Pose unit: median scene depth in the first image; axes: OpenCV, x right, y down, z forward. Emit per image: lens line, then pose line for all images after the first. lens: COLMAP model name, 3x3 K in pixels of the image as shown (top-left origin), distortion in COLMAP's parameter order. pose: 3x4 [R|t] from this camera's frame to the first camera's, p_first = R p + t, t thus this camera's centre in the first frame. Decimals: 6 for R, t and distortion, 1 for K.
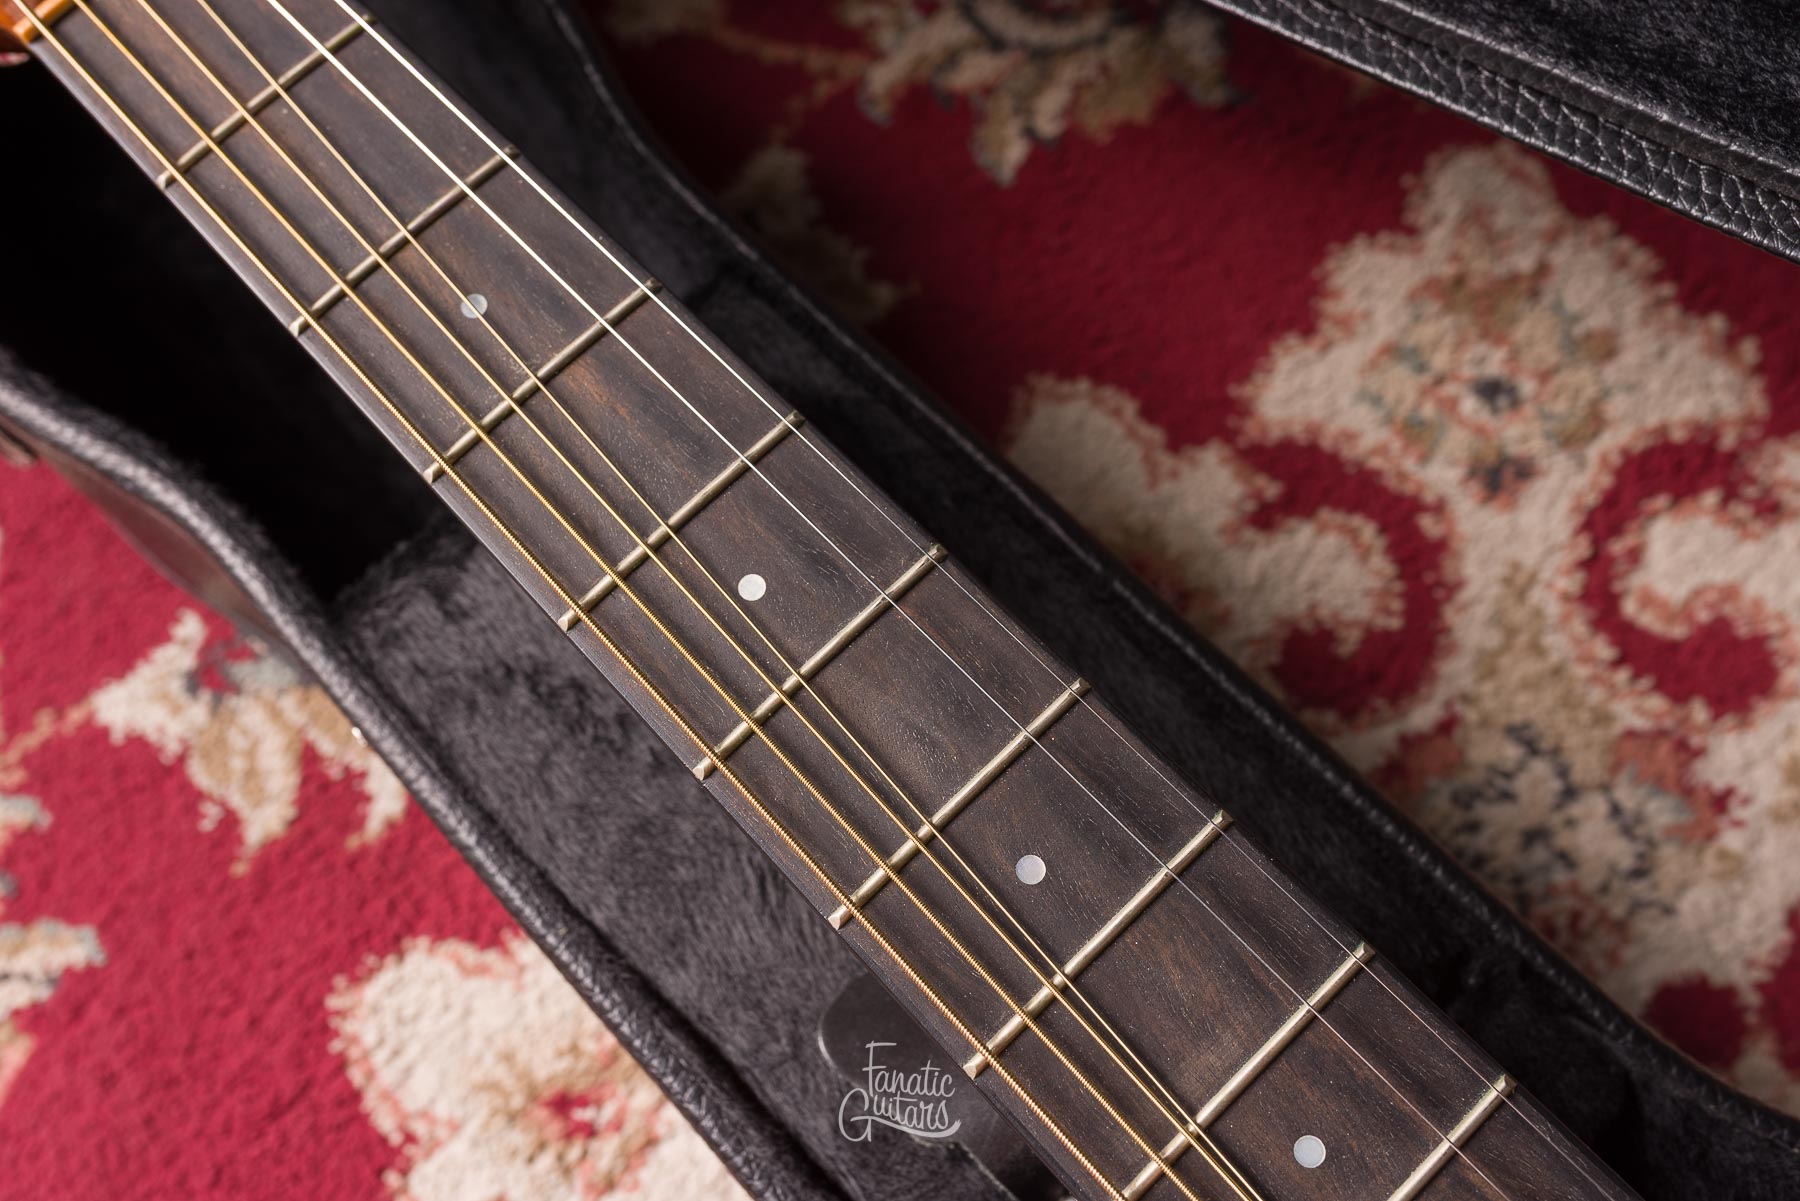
lens RADIAL K [[1831.4, 0, 900.0], [0, 1831.4, 600.5], [0, 0, 1]] dist [0.011284, -0.009410]
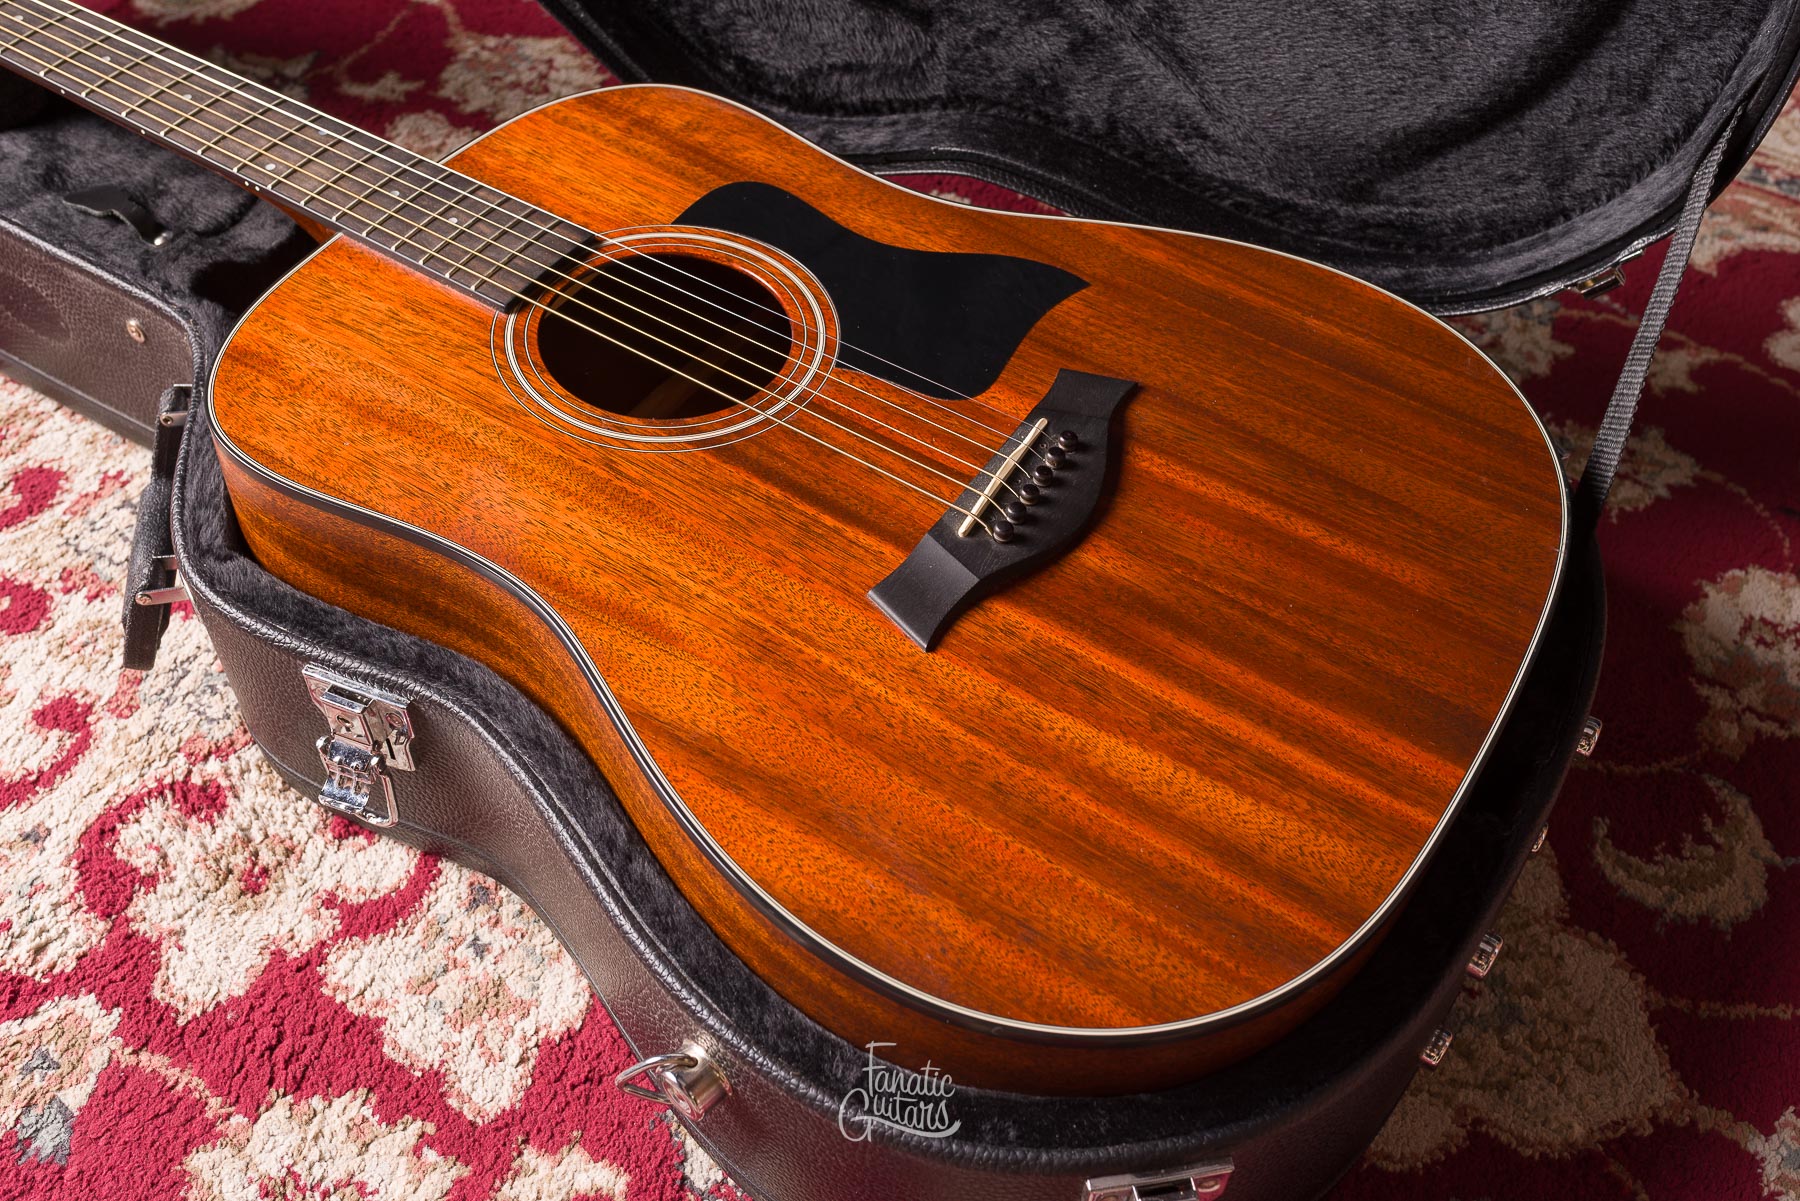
lens RADIAL K [[1741.0, 0, 899.6], [0, 1741.0, 596.6], [0, 0, 1]] dist [-0.003548, 0.005605]
pose [[0.961031, -0.119879, 0.249095, 0.303484], [0.207506, 0.908189, -0.363503, 1.360182], [-0.182649, 0.401026, 0.897673, -0.938496]]
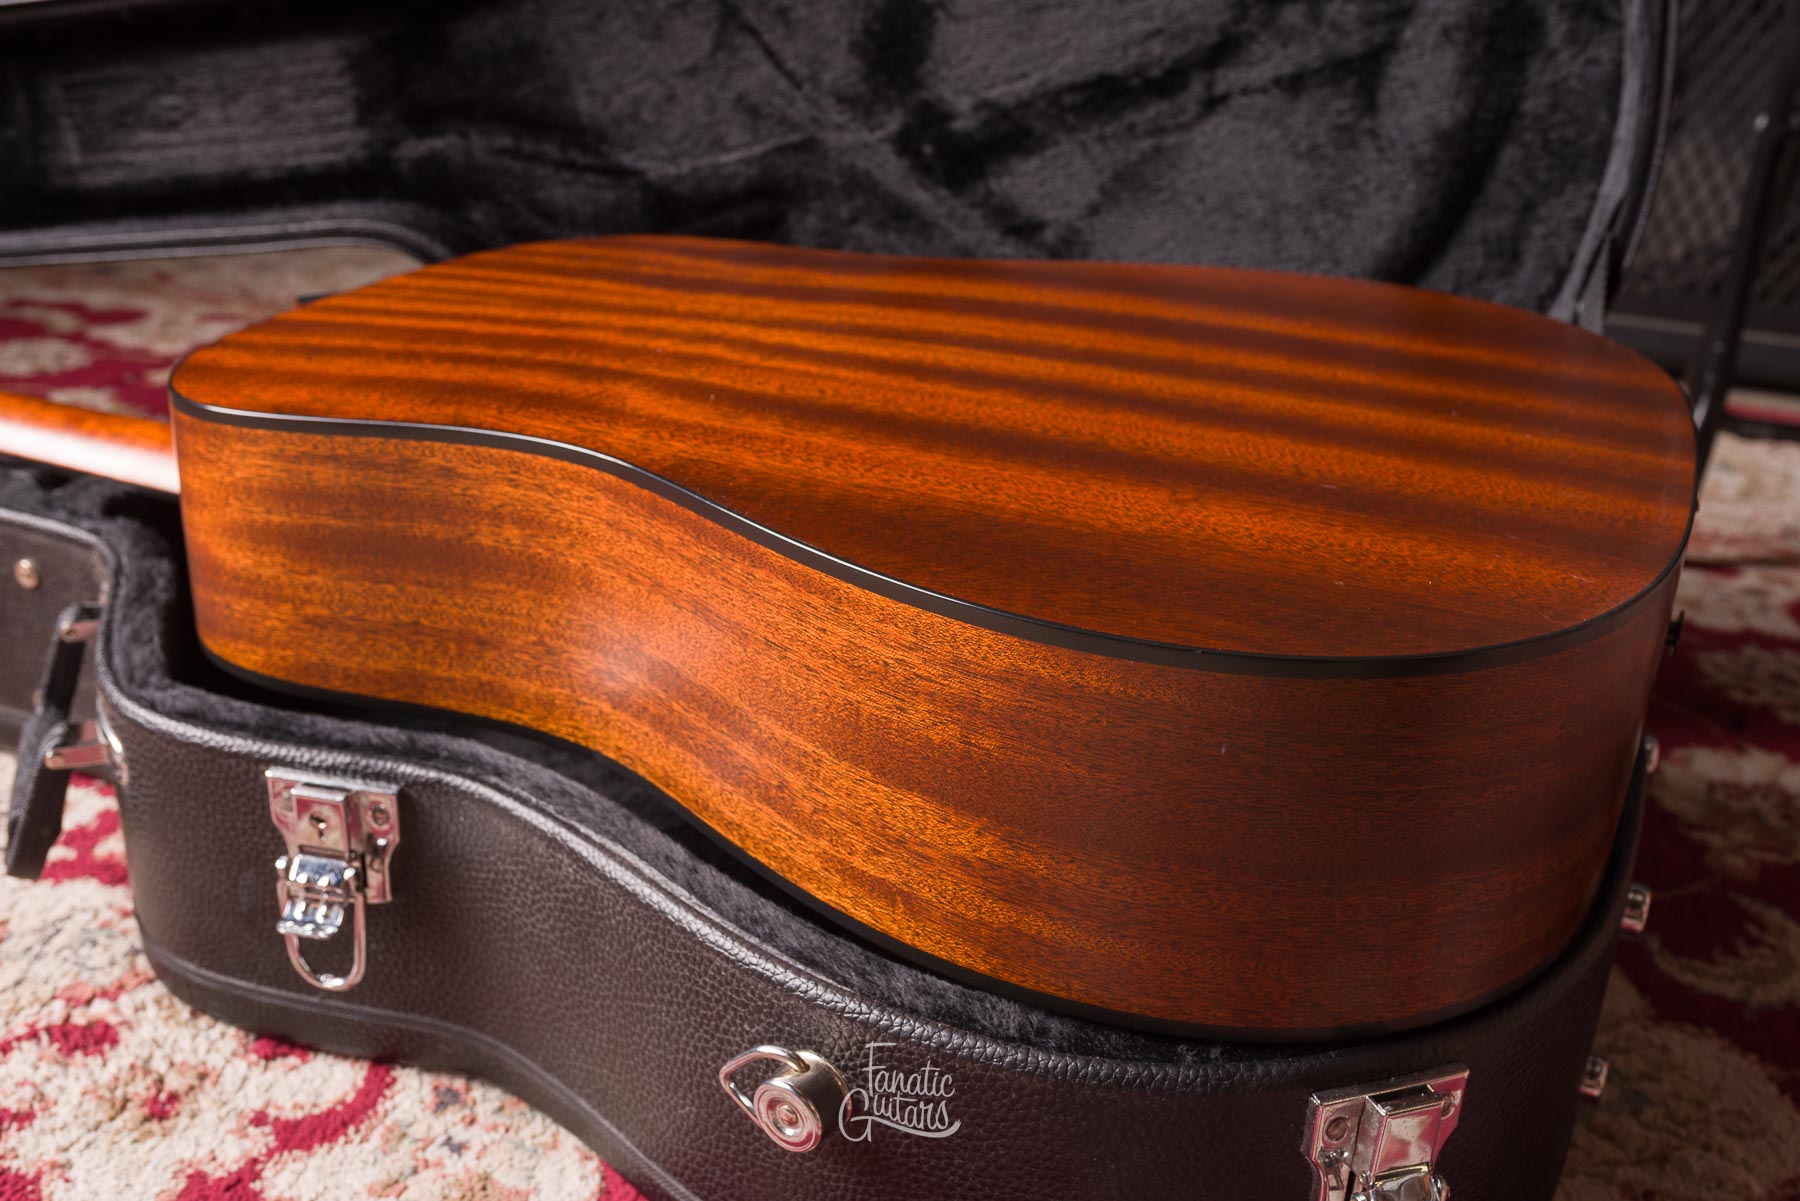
lens RADIAL K [[1766.3, 0, 900.0], [0, 1766.3, 600.5], [0, 0, 1]] dist [-0.000229, 0.004352]
pose [[0.900418, -0.053890, 0.431675, 0.051759], [0.353697, 0.668401, -0.654323, 1.691917], [-0.253271, 0.741846, 0.620901, -0.528935]]
